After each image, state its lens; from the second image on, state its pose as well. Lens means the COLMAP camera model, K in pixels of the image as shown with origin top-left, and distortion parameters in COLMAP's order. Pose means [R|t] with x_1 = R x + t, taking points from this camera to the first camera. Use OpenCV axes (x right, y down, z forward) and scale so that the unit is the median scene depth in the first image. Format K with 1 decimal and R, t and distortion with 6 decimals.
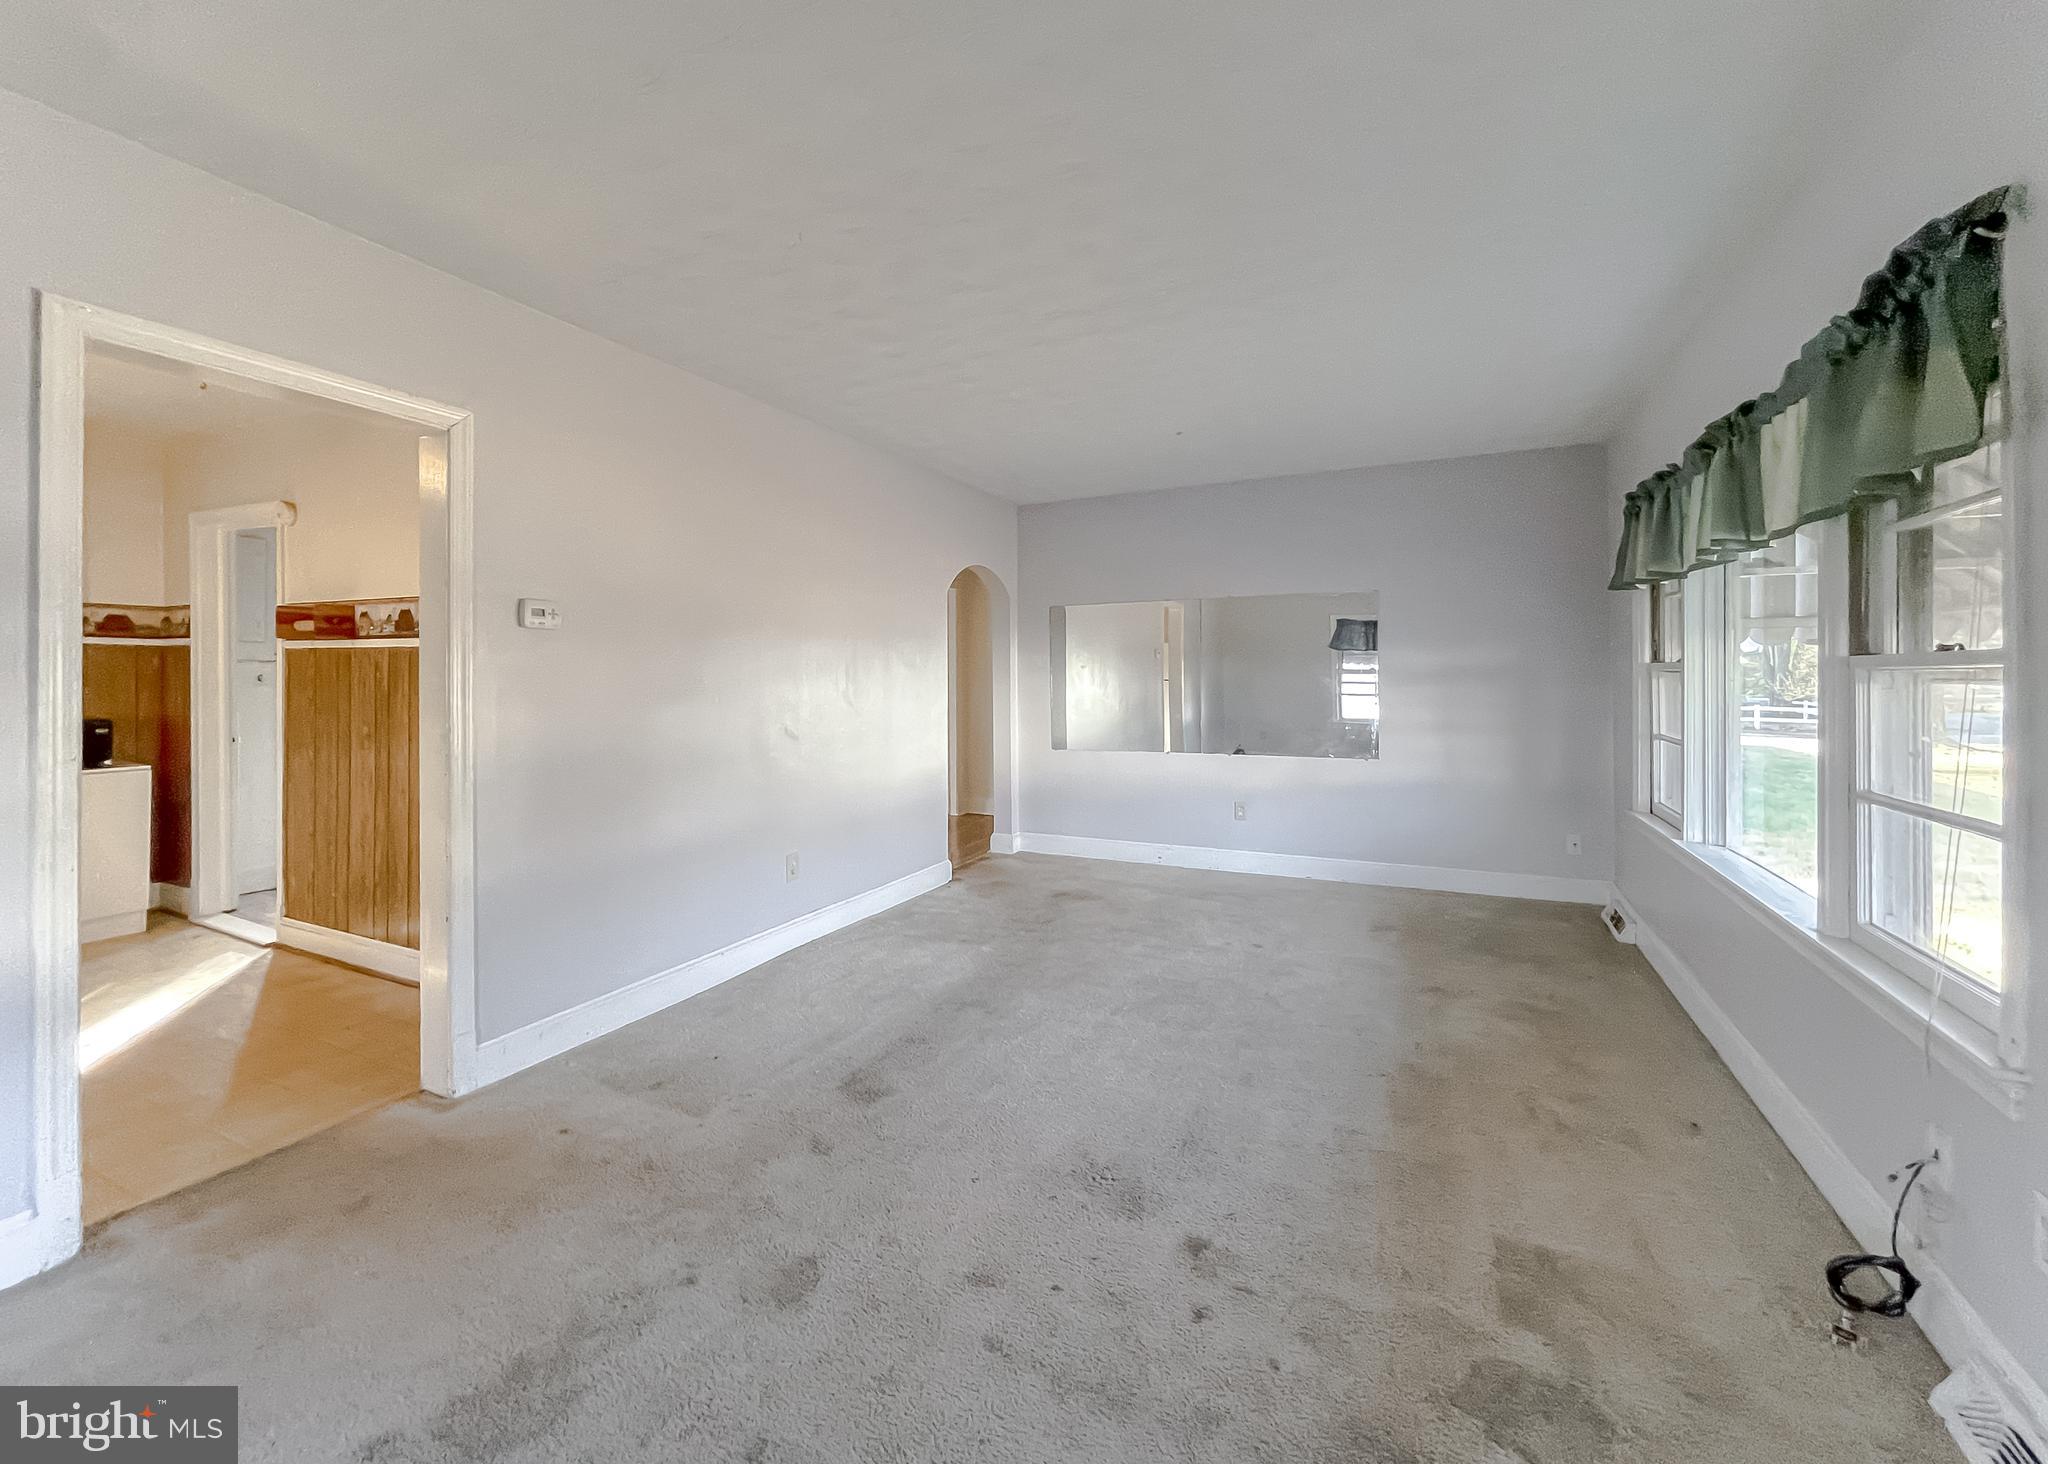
lens RADIAL K [[855.5, 0, 1019.4], [0, 855.5, 678.9], [0, 0, 1]] dist [0.000992, 0.000300]
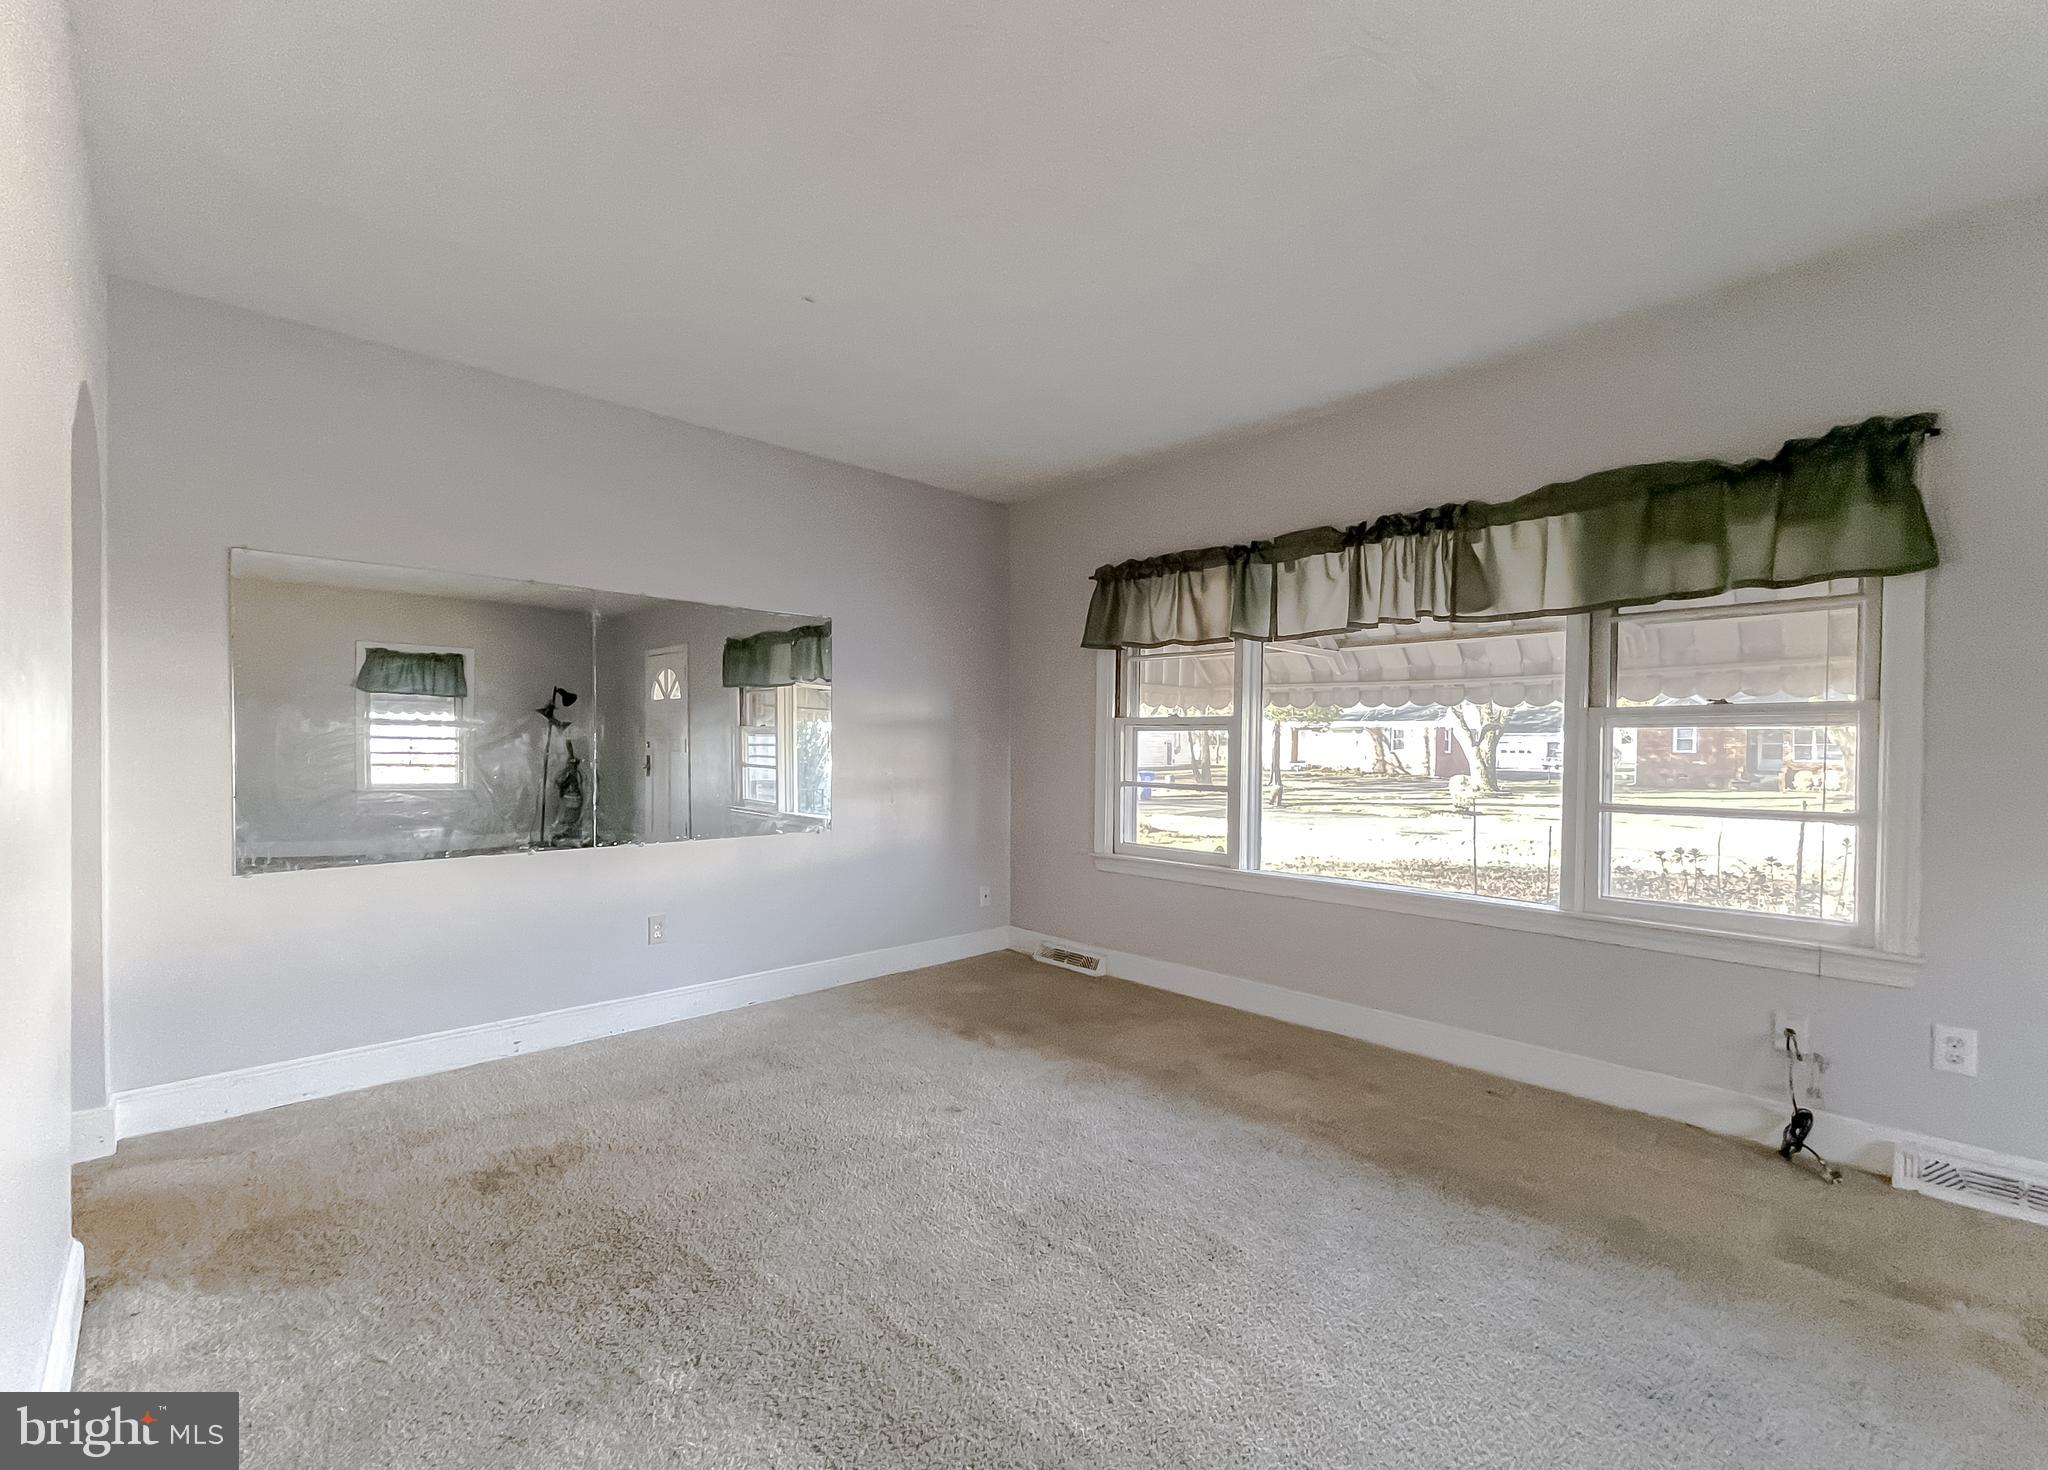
lens RADIAL K [[867.5, 0, 1011.2], [0, 867.5, 765.0], [0, 0, 1]] dist [-0.000076, 0.000400]
pose [[0.349074, -0.013920, 0.936992, -0.441512], [-0.010935, 0.999761, 0.018927, 0.027405], [-0.937031, -0.016853, 0.348838, 0.890149]]
